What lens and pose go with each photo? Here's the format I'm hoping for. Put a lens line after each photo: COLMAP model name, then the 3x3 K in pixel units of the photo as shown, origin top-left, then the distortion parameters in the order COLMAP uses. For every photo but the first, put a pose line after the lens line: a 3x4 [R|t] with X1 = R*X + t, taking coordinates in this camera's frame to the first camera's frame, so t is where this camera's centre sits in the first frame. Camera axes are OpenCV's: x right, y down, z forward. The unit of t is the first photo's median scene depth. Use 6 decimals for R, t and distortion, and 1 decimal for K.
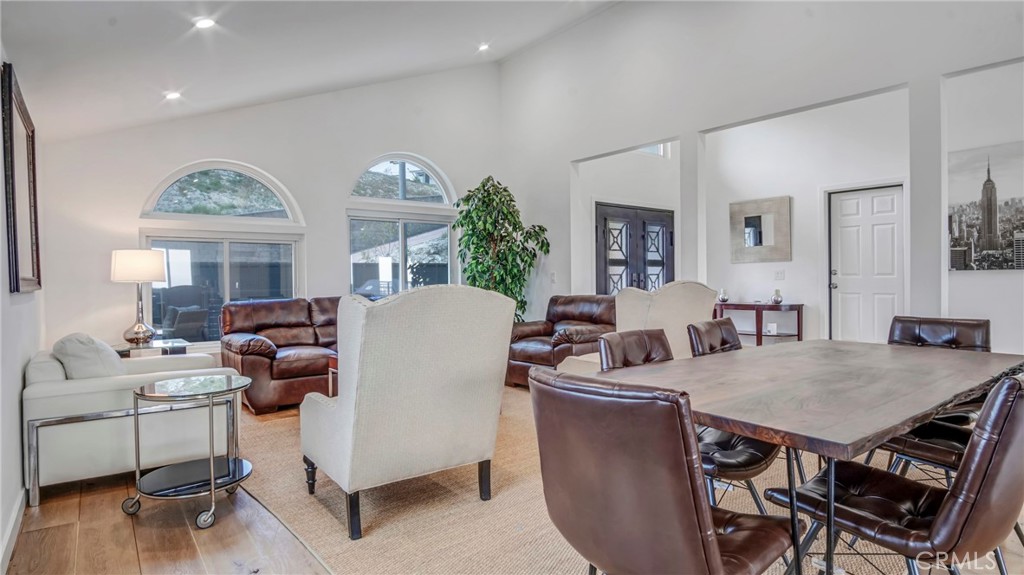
lens RADIAL K [[556.0, 0, 512.1], [0, 556.0, 282.3], [0, 0, 1]] dist [-0.021878, 0.003190]
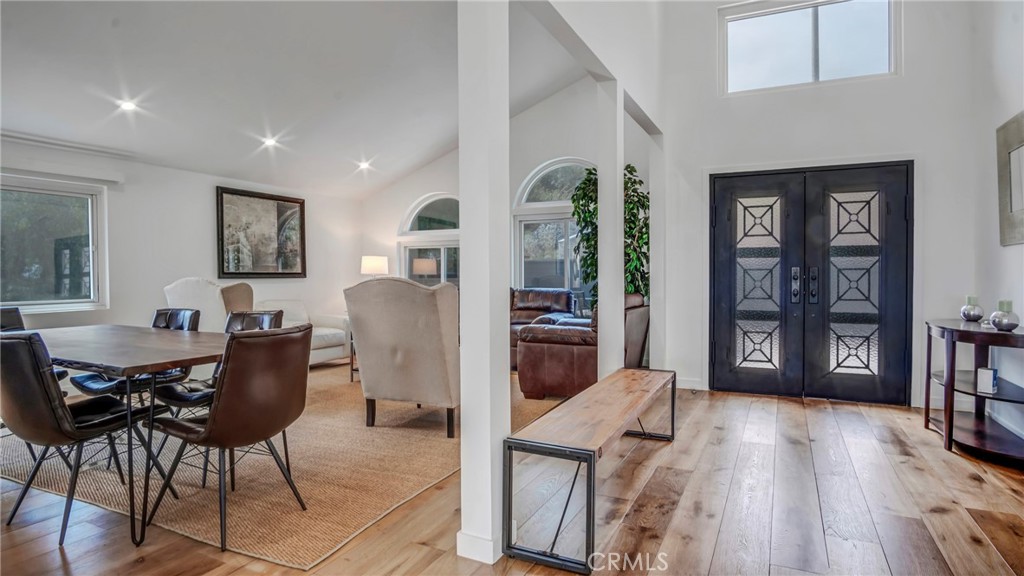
lens RADIAL K [[556.0, 0, 512.1], [0, 556.0, 282.8], [0, 0, 1]] dist [-0.021878, 0.003190]
pose [[0.333207, 0.026120, -0.942492, 0.782591], [-0.019614, 0.999592, 0.020768, -0.002918], [0.942650, 0.011566, 0.333584, 0.445634]]
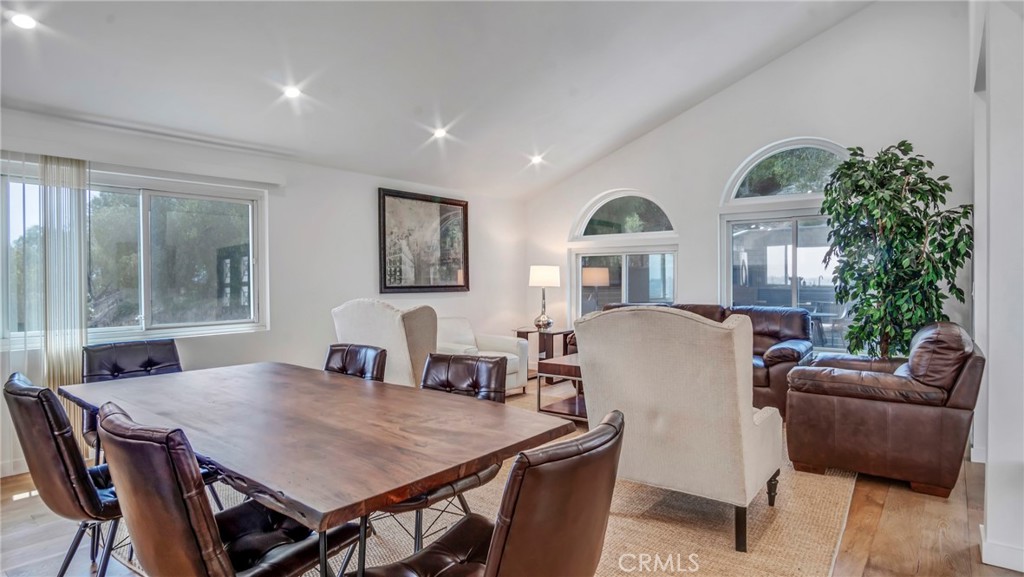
lens RADIAL K [[556.0, 0, 512.1], [0, 556.0, 283.3], [0, 0, 1]] dist [-0.021878, 0.003190]
pose [[0.131512, 0.022423, -0.991061, 0.475625], [-0.017759, 0.999637, 0.020261, -0.022424], [0.991156, 0.014936, 0.131862, 0.339333]]
